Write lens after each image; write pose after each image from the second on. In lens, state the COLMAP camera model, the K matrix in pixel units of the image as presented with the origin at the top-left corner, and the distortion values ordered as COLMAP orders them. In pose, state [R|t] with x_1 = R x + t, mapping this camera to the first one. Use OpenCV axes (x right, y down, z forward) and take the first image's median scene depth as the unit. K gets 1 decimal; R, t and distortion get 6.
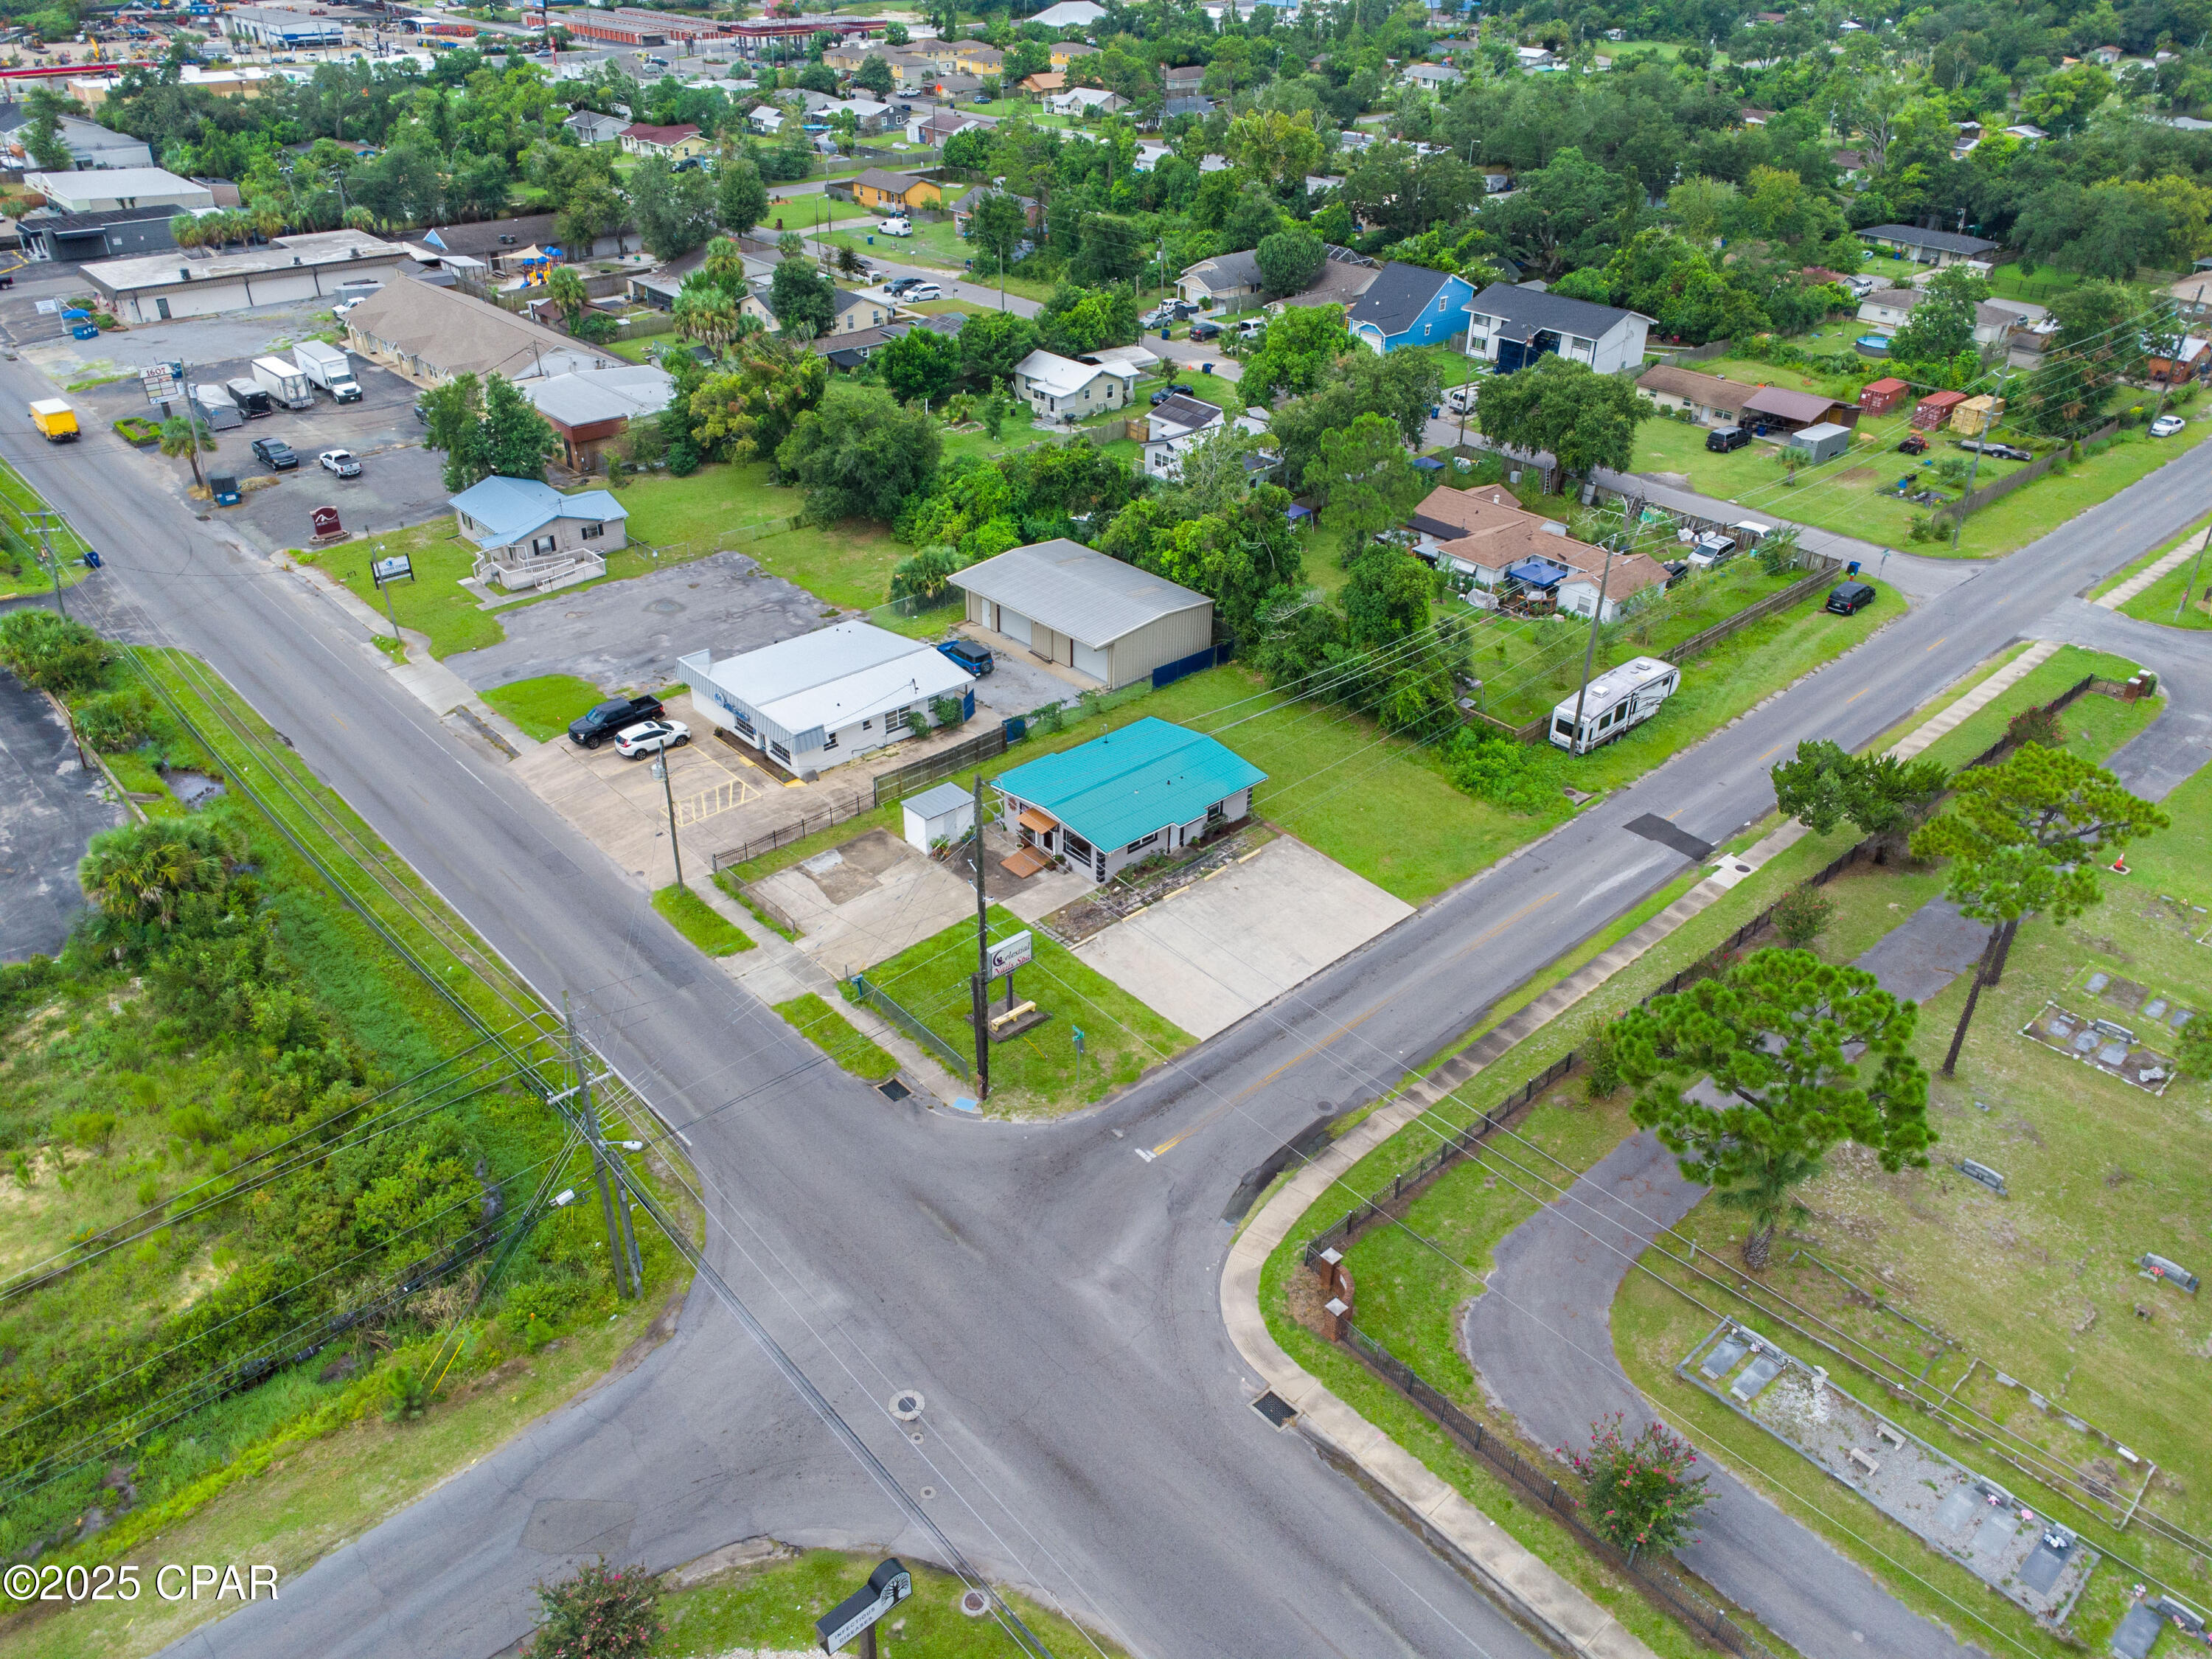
lens RADIAL K [[1607.5, 0, 1106.0], [0, 1607.5, 829.5], [0, 0, 1]] dist [0.006136, 0.001653]
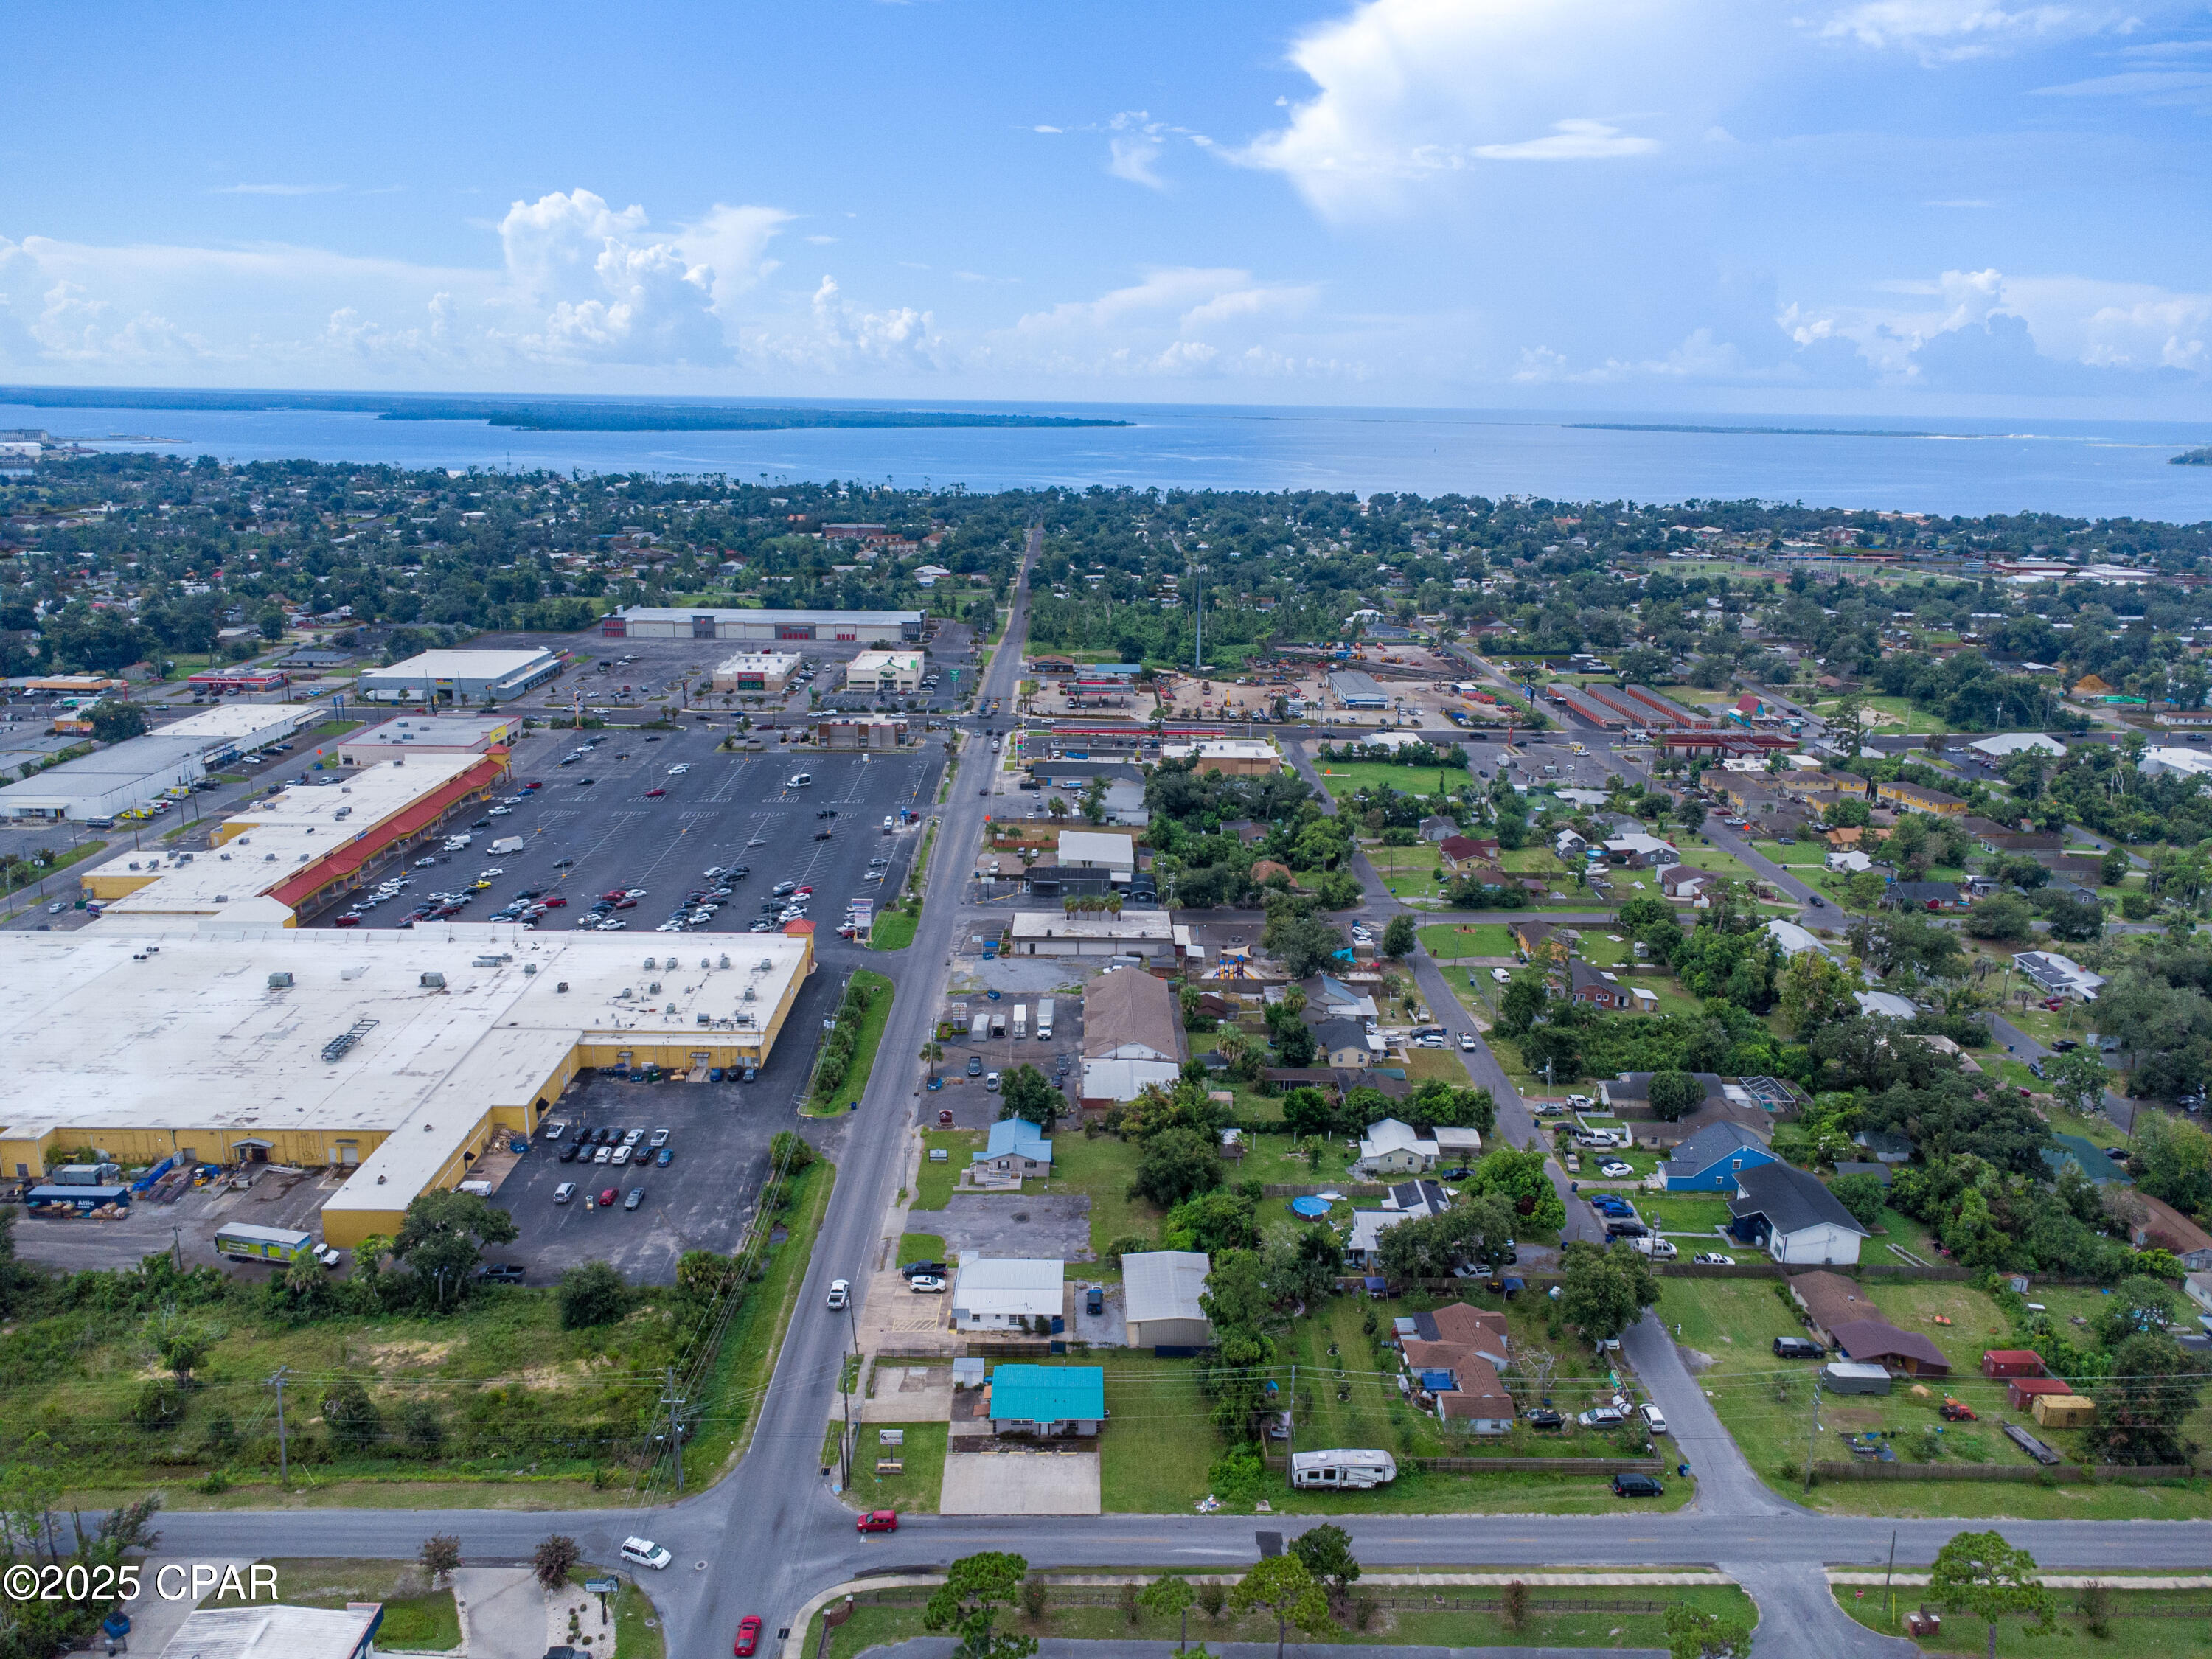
lens RADIAL K [[1607.5, 0, 1106.0], [0, 1607.5, 829.5], [0, 0, 1]] dist [0.006136, 0.001653]
pose [[0.744950, 0.172240, -0.644502, 1.086071], [-0.350566, 0.923023, -0.158530, -0.337868], [0.567585, 0.344038, 0.747987, -0.608174]]
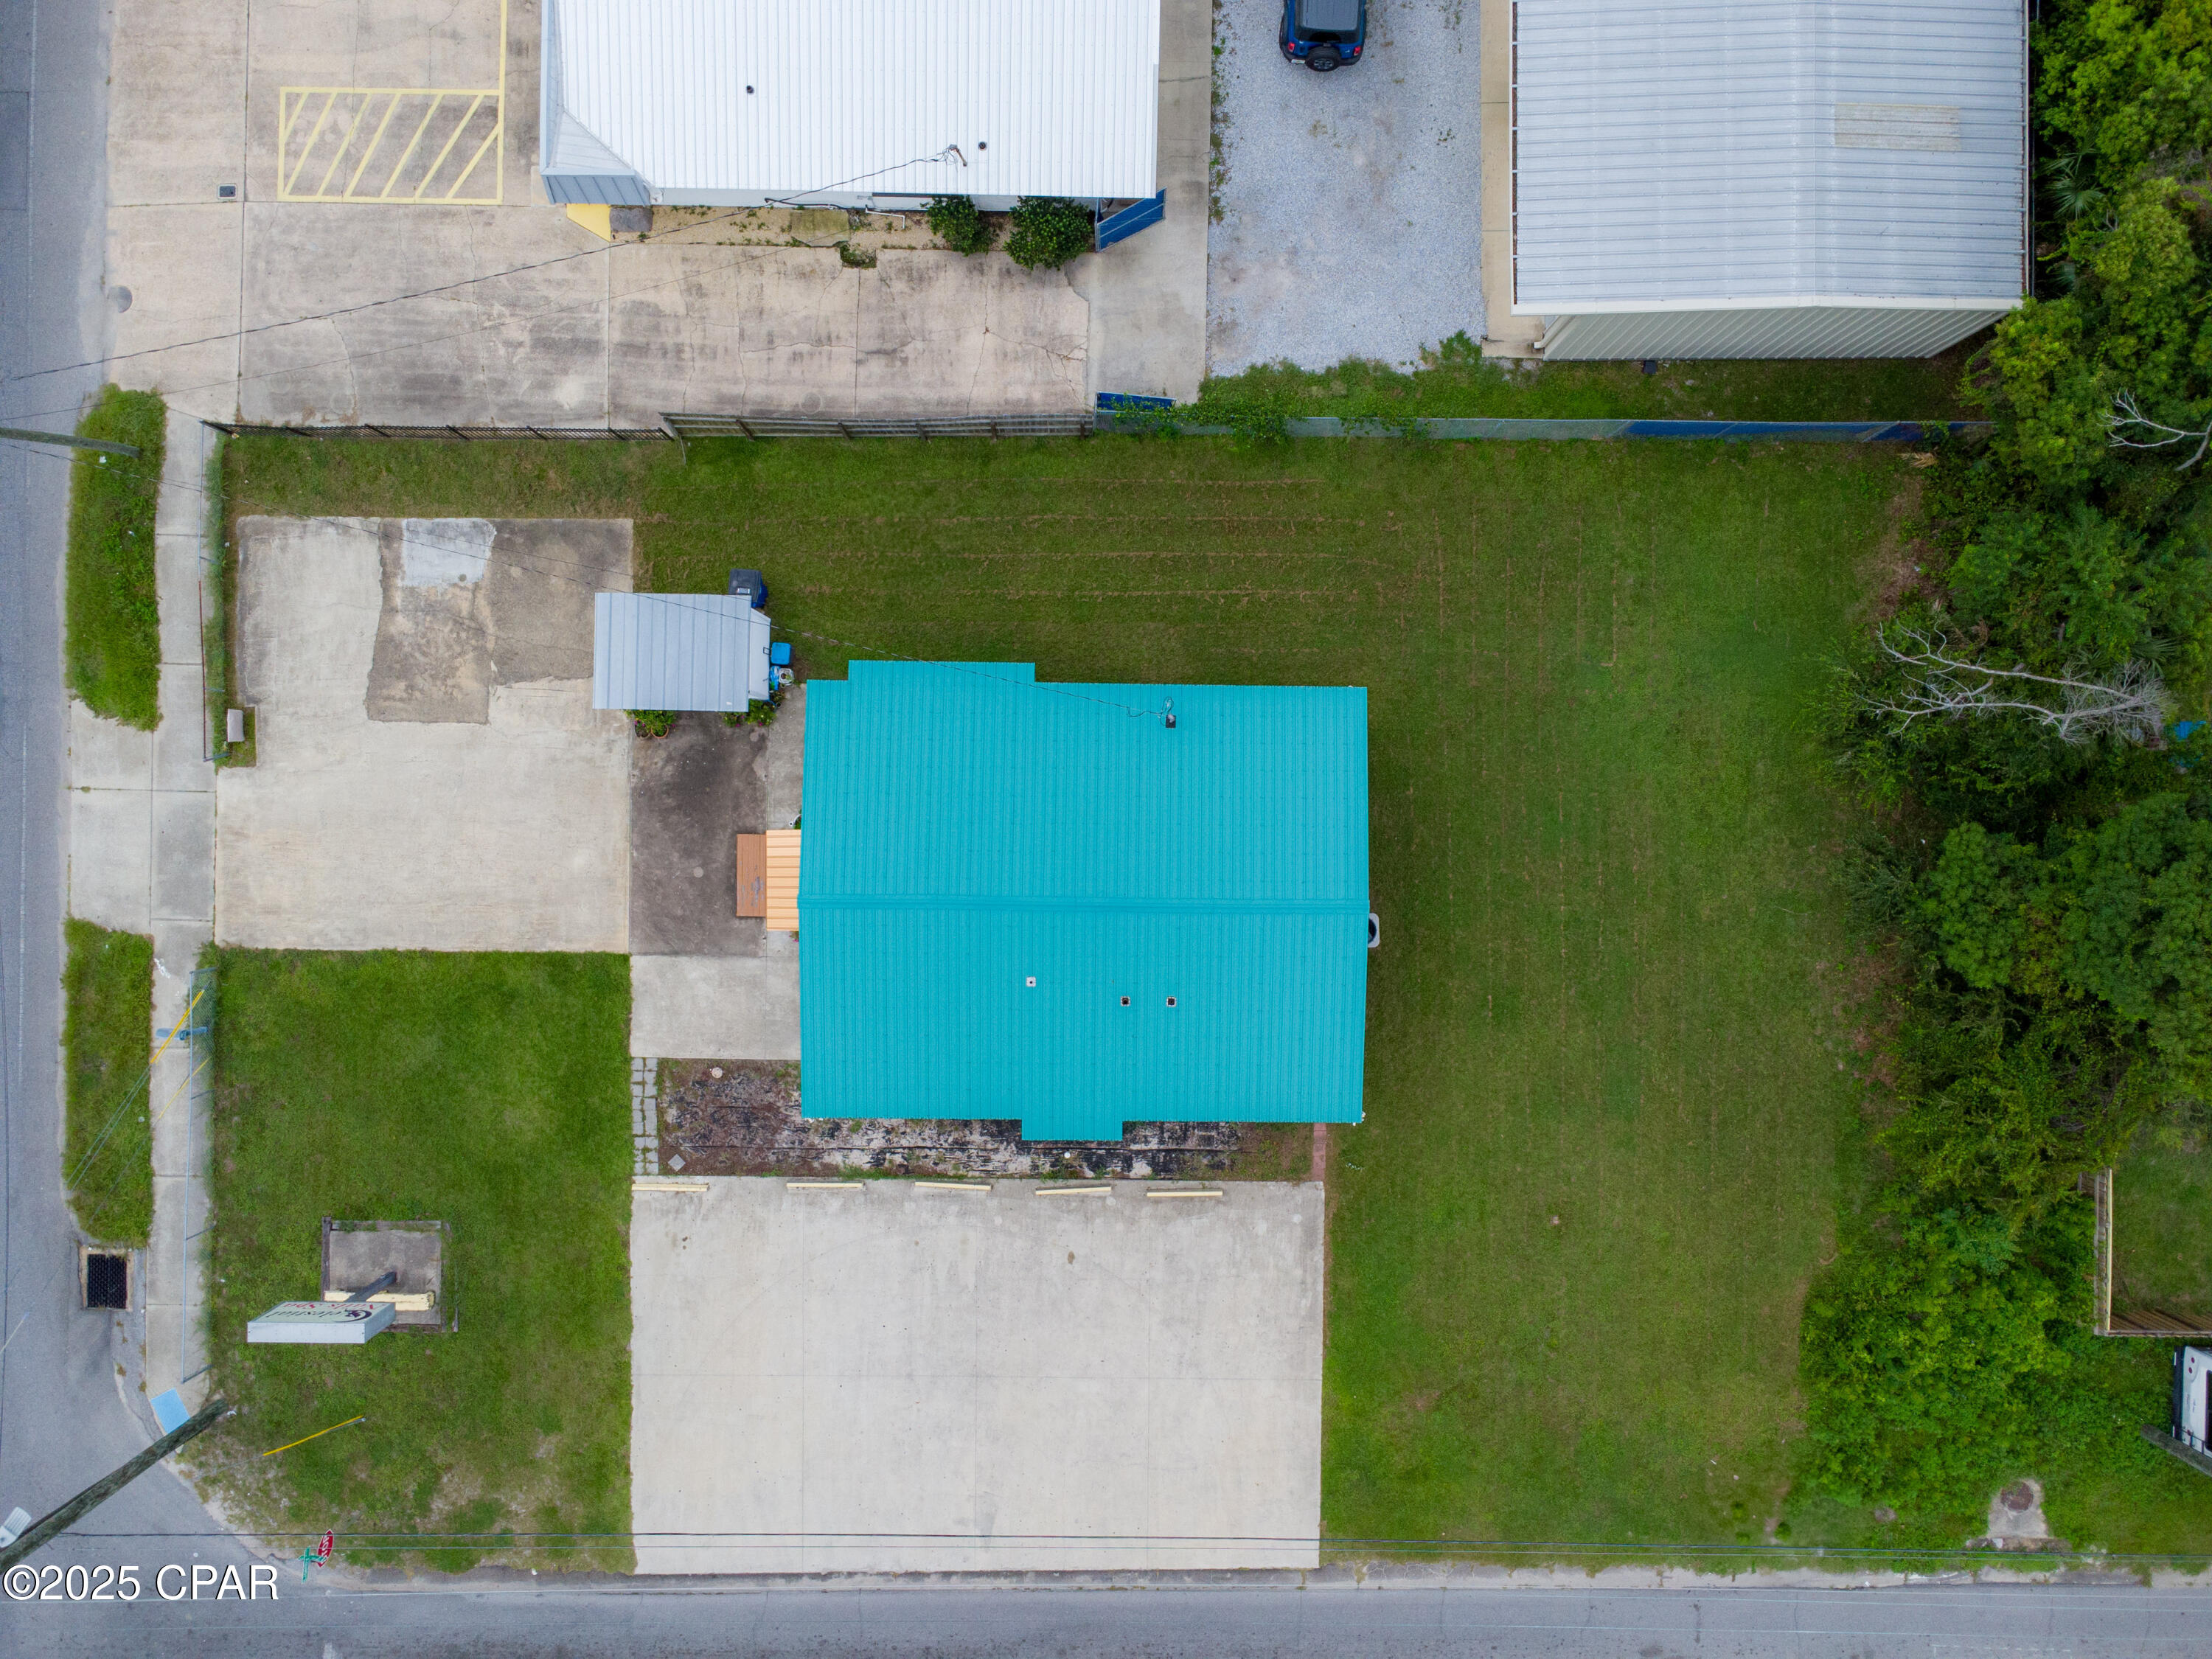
lens RADIAL K [[1607.5, 0, 1106.0], [0, 1607.5, 829.5], [0, 0, 1]] dist [0.006136, 0.001653]
pose [[0.729192, 0.684292, -0.004949, 0.007241], [-0.354268, 0.383681, 0.852809, -0.331311], [0.585469, -0.620108, 0.522200, 0.710925]]
